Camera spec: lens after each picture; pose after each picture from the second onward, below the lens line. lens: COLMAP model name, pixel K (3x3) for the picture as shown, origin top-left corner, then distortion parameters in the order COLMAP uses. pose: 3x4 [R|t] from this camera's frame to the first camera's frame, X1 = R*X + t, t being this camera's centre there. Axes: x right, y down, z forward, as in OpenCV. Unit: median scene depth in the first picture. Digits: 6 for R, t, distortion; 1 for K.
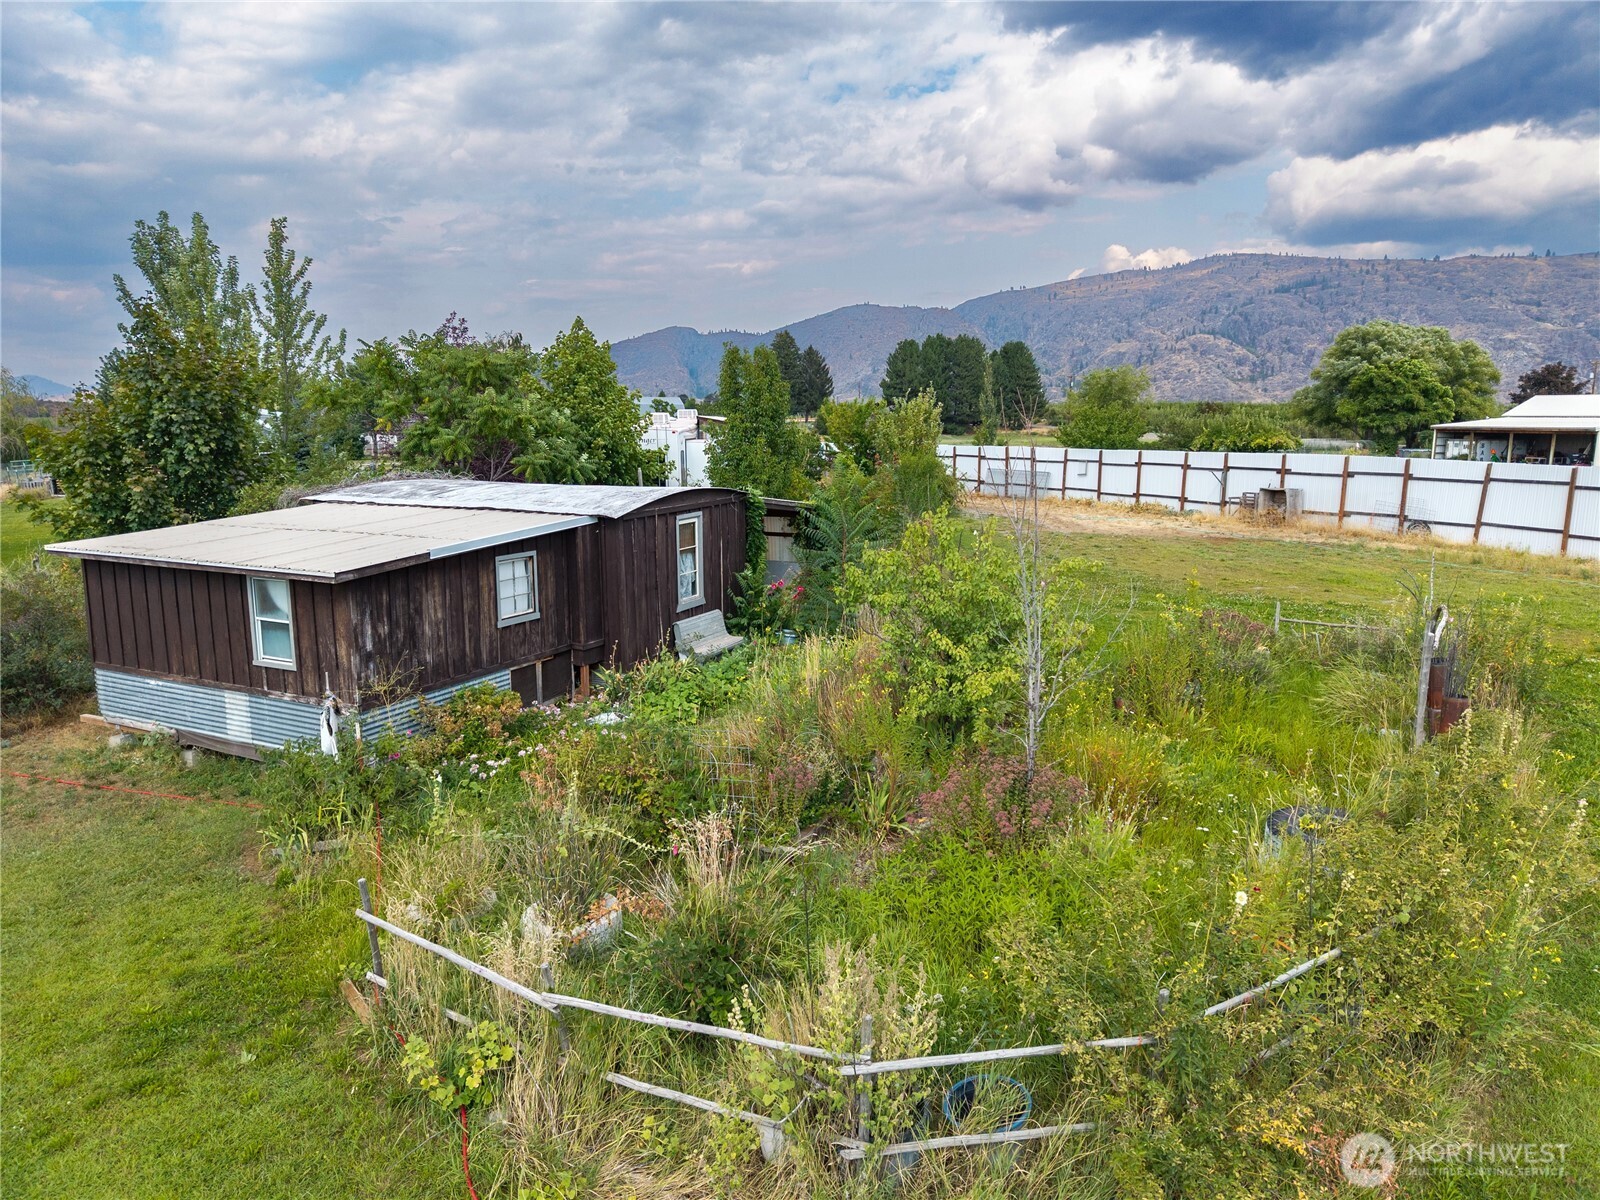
lens RADIAL K [[1086.3, 0, 801.3], [0, 1086.3, 603.0], [0, 0, 1]] dist [0.008513, -0.001051]
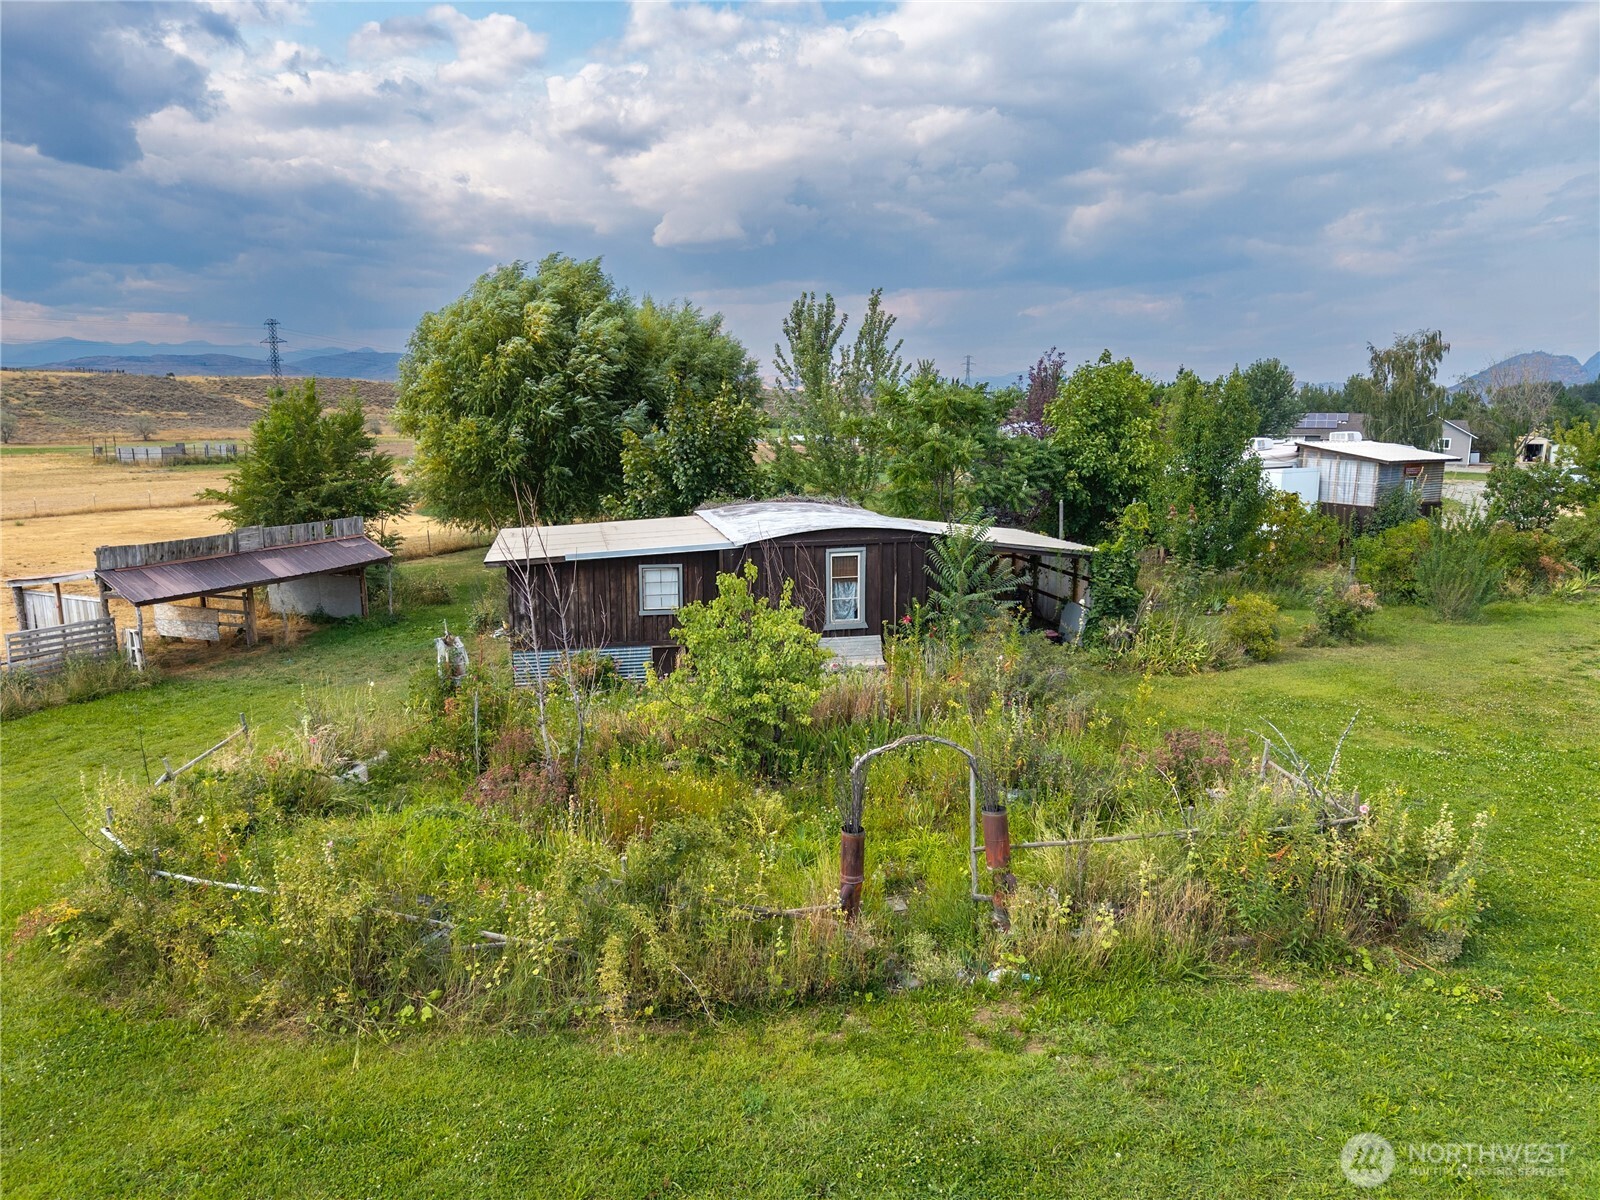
lens RADIAL K [[1107.5, 0, 836.0], [0, 1107.5, 595.9], [0, 0, 1]] dist [0.002494, 0.000682]
pose [[0.625764, 0.133192, -0.768557, 0.509539], [-0.134580, 0.988973, 0.061814, -0.064888], [0.768315, 0.064752, 0.636788, 0.147278]]
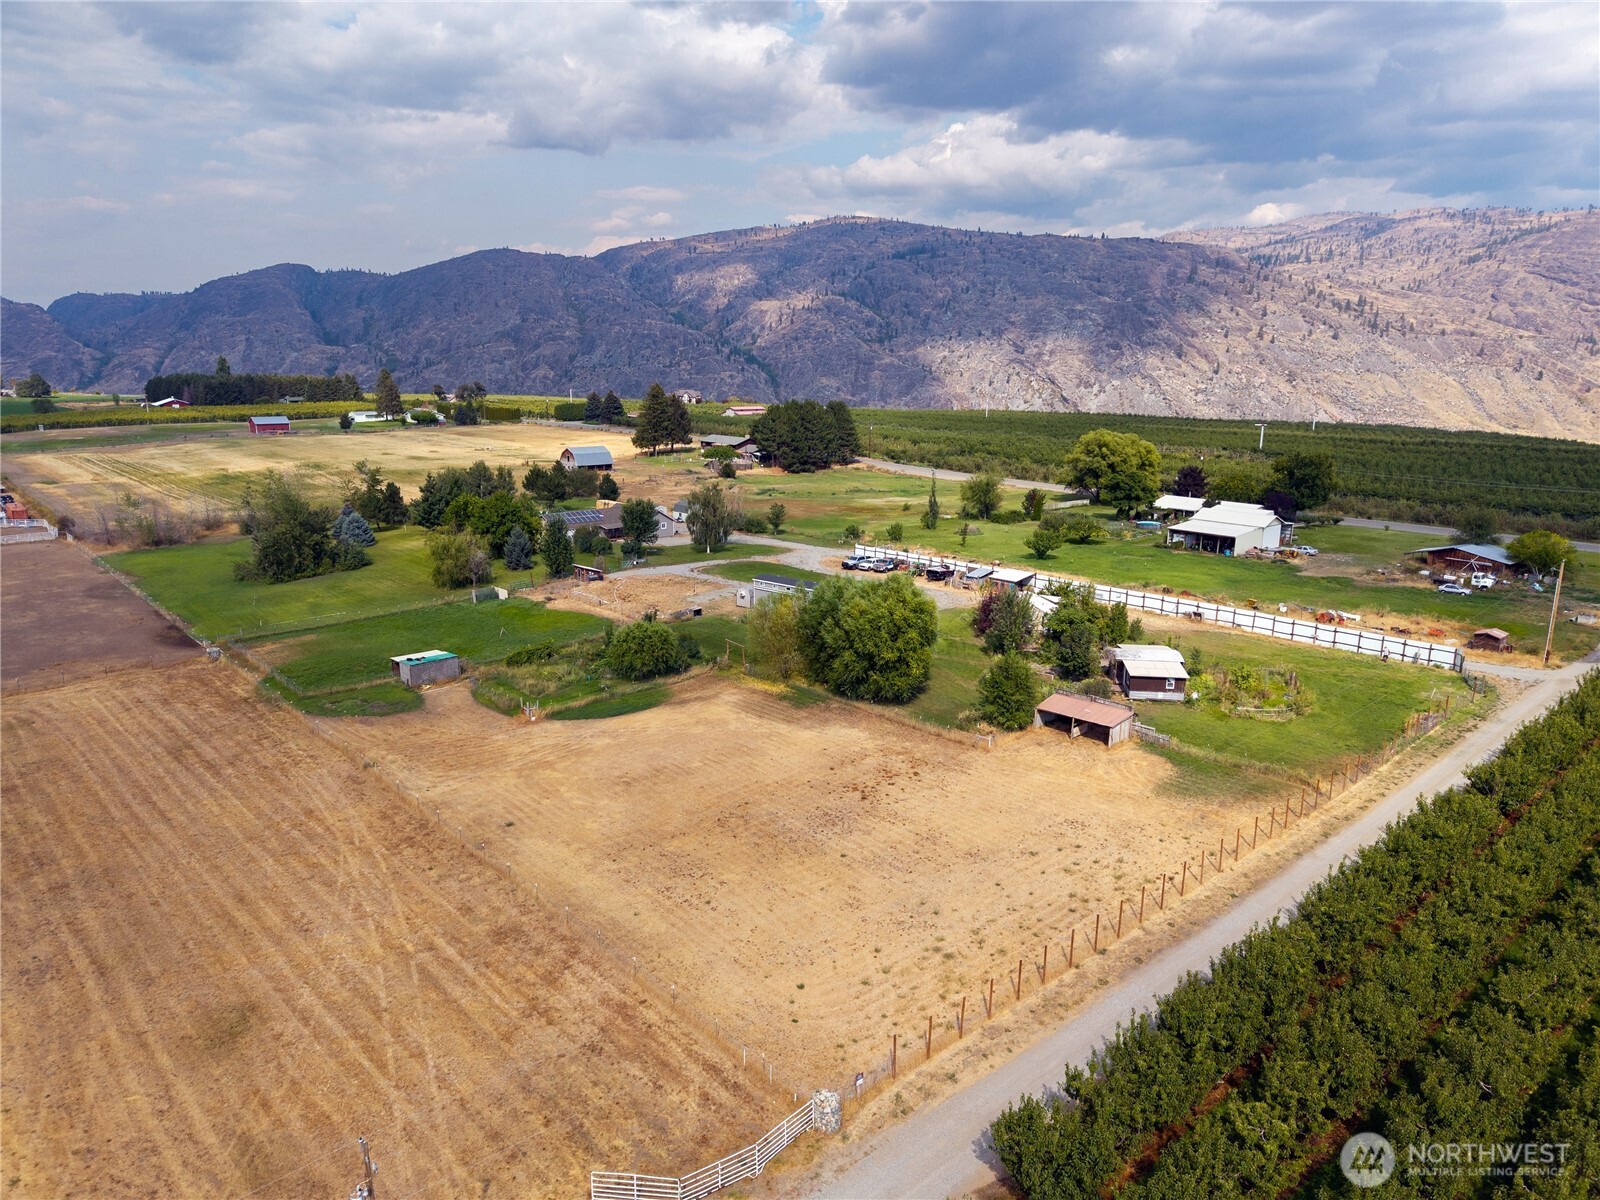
lens RADIAL K [[1086.3, 0, 801.3], [0, 1086.3, 603.0], [0, 0, 1]] dist [0.008513, -0.001051]
pose [[0.945648, -0.059824, 0.319642, -0.028244], [0.043433, 0.997362, 0.058168, -0.005801], [-0.322278, -0.041123, 0.945751, -0.028696]]
